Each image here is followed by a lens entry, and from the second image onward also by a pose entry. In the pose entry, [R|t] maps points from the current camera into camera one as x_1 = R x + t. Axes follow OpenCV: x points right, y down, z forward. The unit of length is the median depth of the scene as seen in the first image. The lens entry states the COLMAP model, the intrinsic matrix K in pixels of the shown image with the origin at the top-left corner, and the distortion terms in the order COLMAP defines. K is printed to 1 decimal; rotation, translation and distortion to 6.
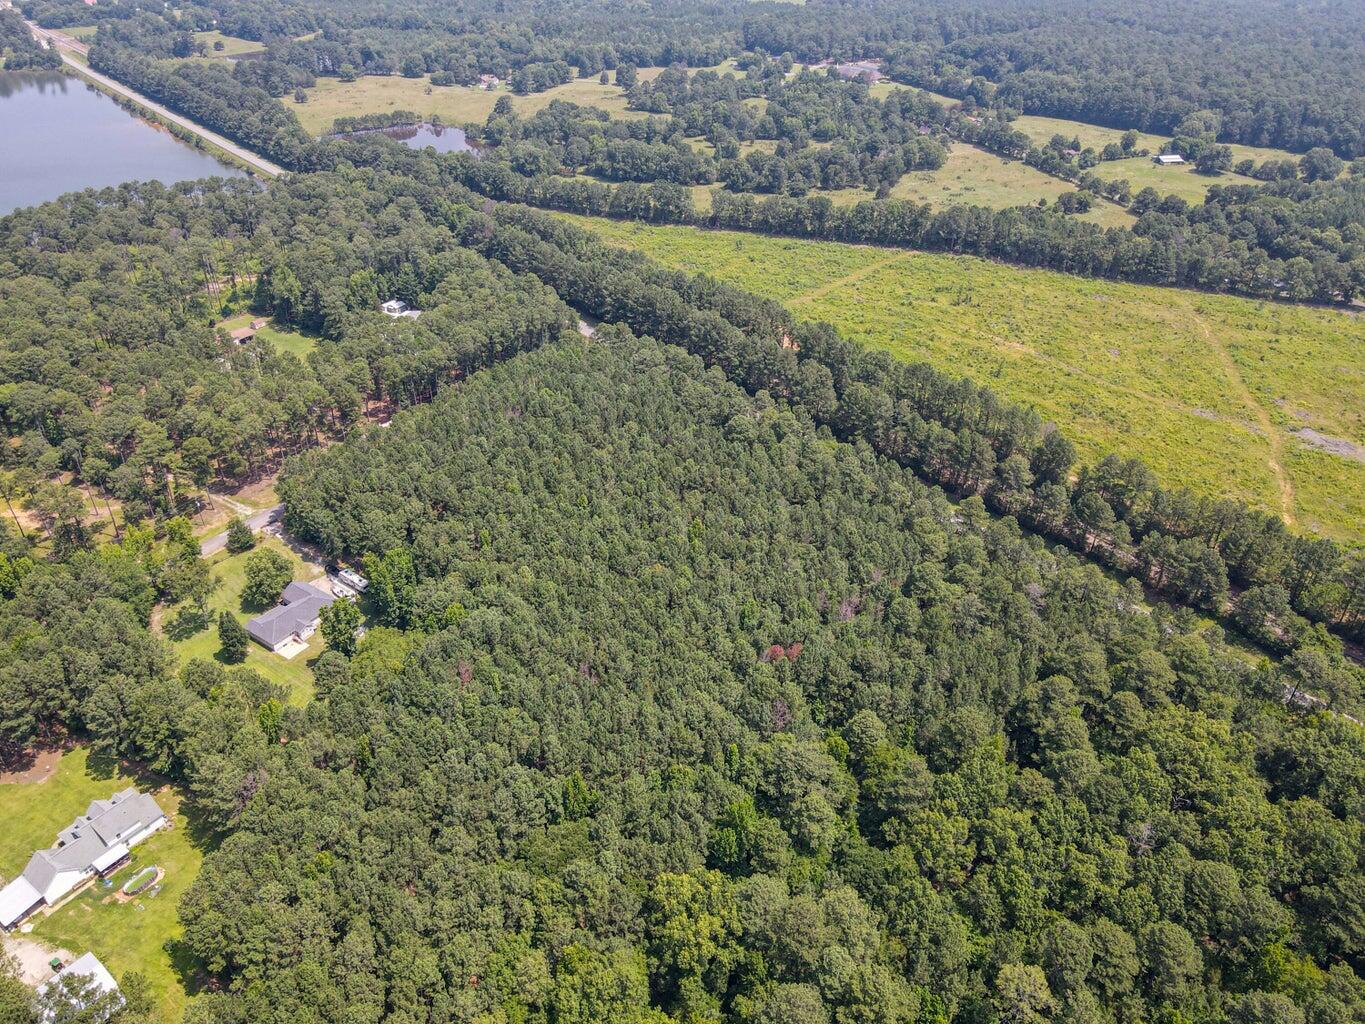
lens RADIAL K [[995.7, 0, 682.5], [0, 995.7, 512.0], [0, 0, 1]] dist [0.016103, 0.005949]
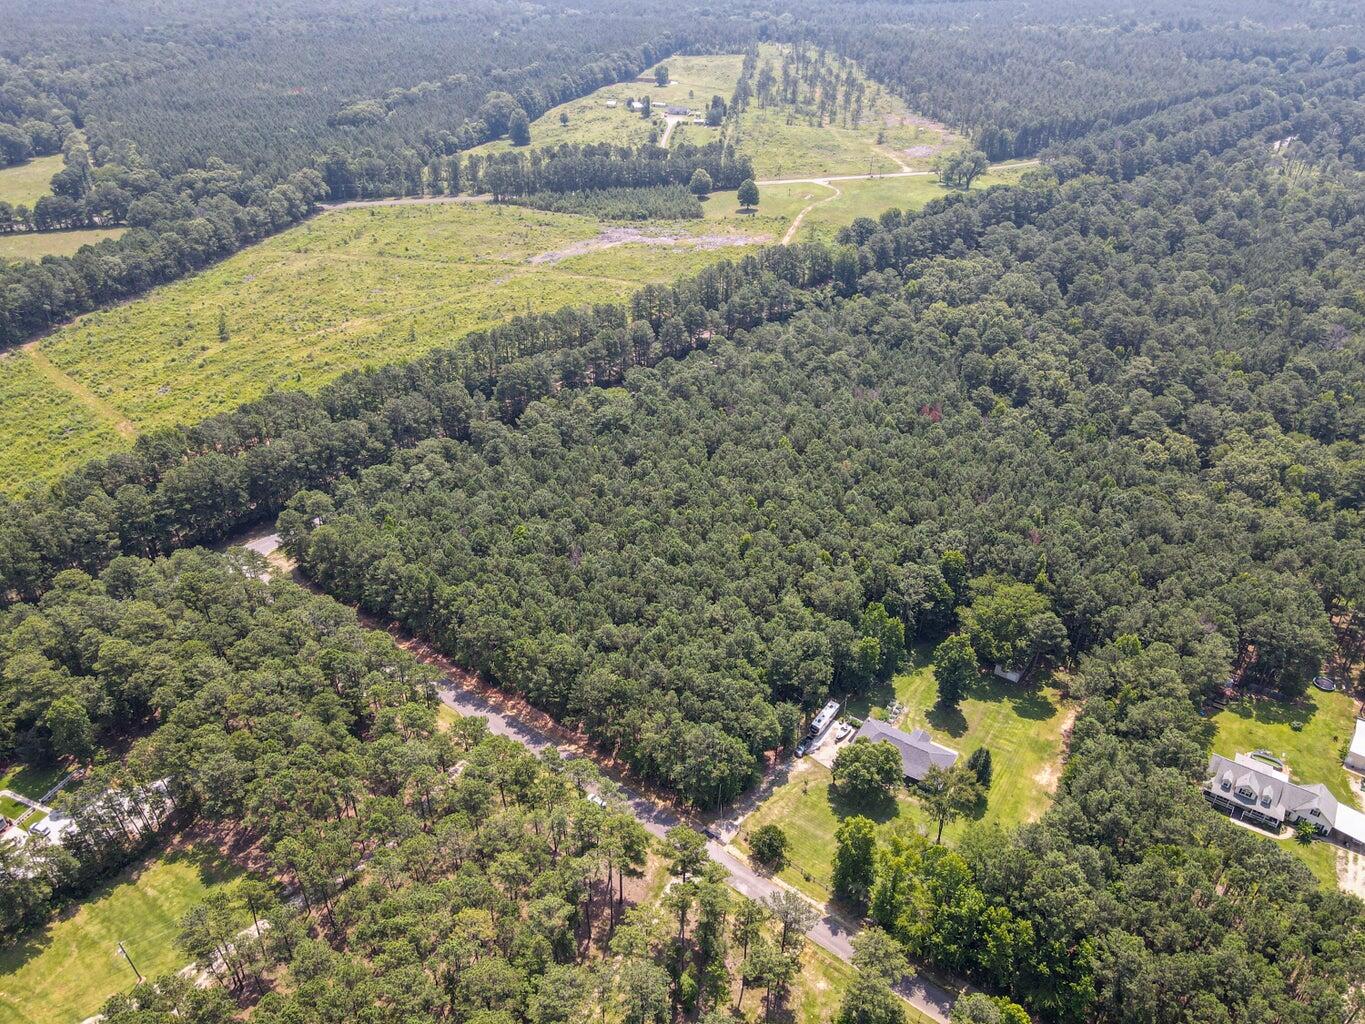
lens RADIAL K [[995.7, 0, 682.5], [0, 995.7, 512.0], [0, 0, 1]] dist [0.016103, 0.005949]
pose [[-0.025962, -0.570607, 0.820813, -0.456447], [0.539813, 0.683083, 0.491935, -0.263003], [-0.841385, 0.455857, 0.290287, 0.381291]]
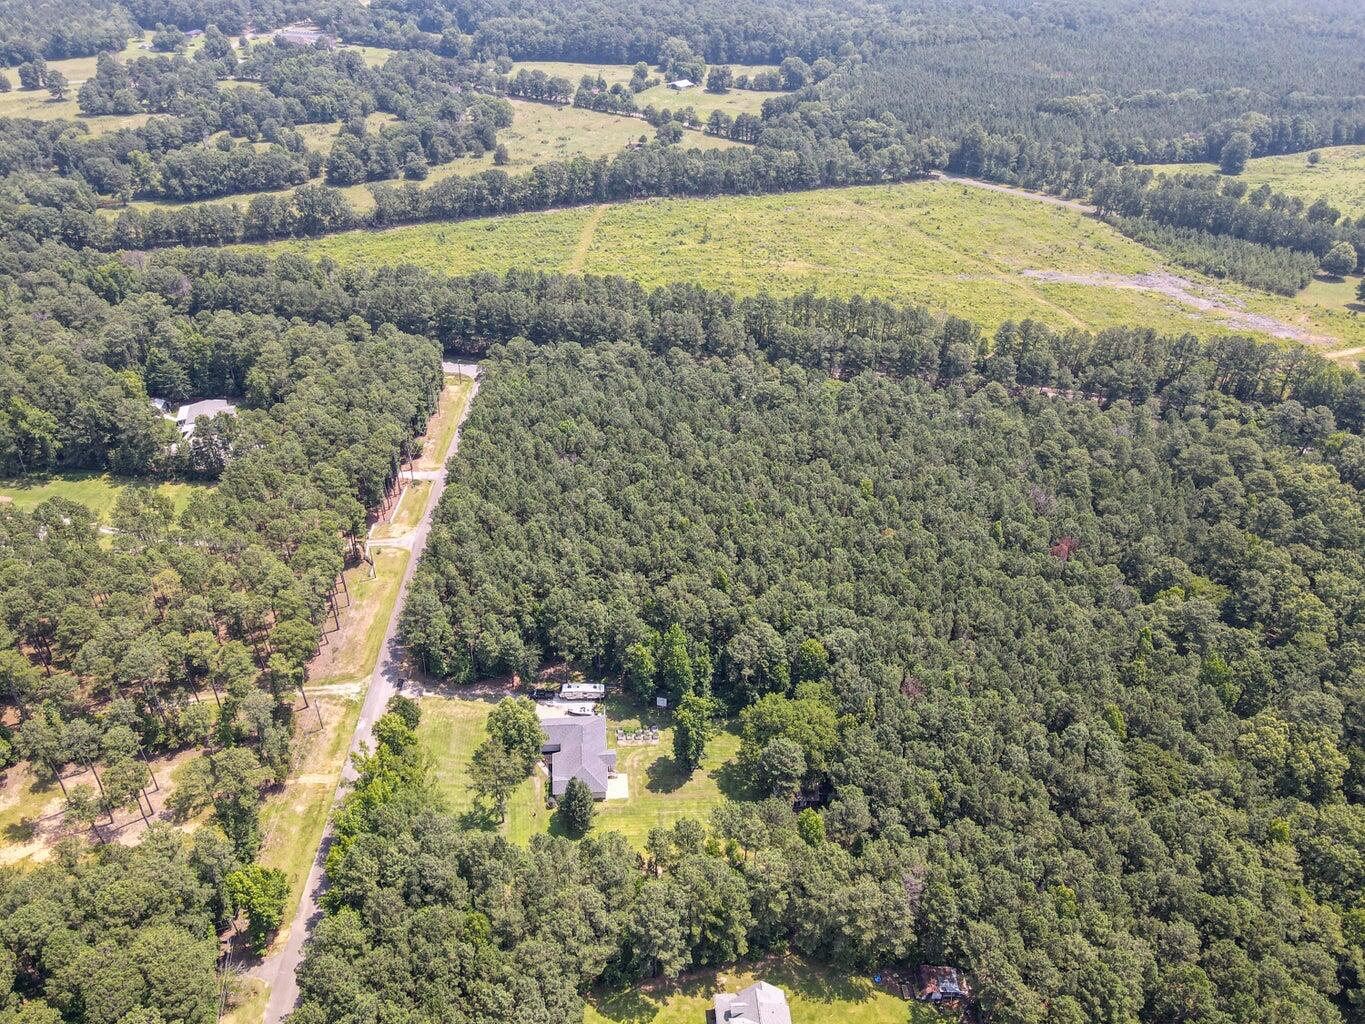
lens RADIAL K [[995.7, 0, 682.5], [0, 995.7, 512.0], [0, 0, 1]] dist [0.016103, 0.005949]
pose [[0.774662, -0.363406, 0.517528, -0.321511], [0.341046, 0.929256, 0.142024, -0.081986], [-0.532528, 0.066480, 0.843798, 0.113524]]
